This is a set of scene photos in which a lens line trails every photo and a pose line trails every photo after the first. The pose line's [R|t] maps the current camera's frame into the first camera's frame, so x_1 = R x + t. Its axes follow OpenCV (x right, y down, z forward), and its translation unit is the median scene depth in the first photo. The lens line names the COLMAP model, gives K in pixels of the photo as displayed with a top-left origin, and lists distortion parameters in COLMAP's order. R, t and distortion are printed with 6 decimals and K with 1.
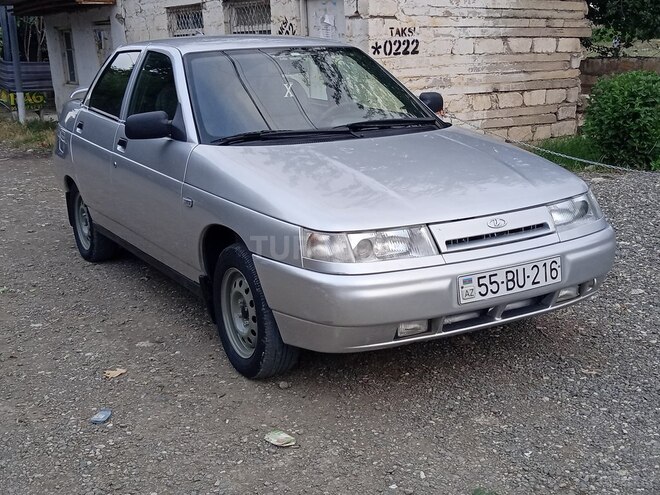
lens RADIAL K [[829.1, 0, 336.5], [0, 829.1, 244.6], [0, 0, 1]] dist [0.040991, 0.000000]
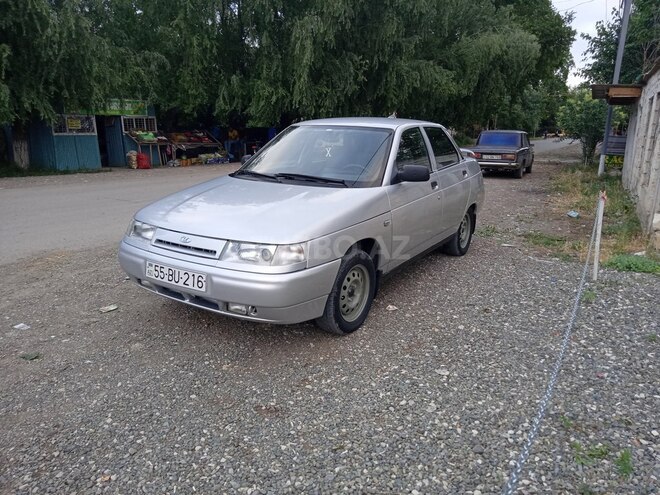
lens RADIAL K [[487.0, 0, 336.7], [0, 487.0, 246.4], [0, 0, 1]] dist [0.024075, -0.001730]
pose [[0.462937, 0.254705, -0.849008, 1.061831], [-0.242365, 0.957698, 0.155159, -0.215621], [0.852613, 0.133941, 0.505085, 0.749205]]
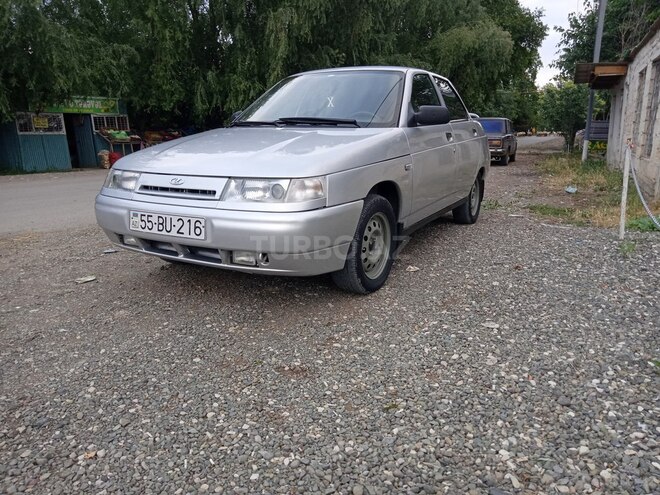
lens RADIAL K [[487.0, 0, 335.1], [0, 487.0, 247.3], [0, 0, 1]] dist [0.024075, -0.001730]
pose [[0.506338, 0.229570, -0.831216, 0.938519], [-0.215472, 0.967018, 0.135822, -0.079993], [0.834981, 0.110332, 0.539104, 0.773080]]
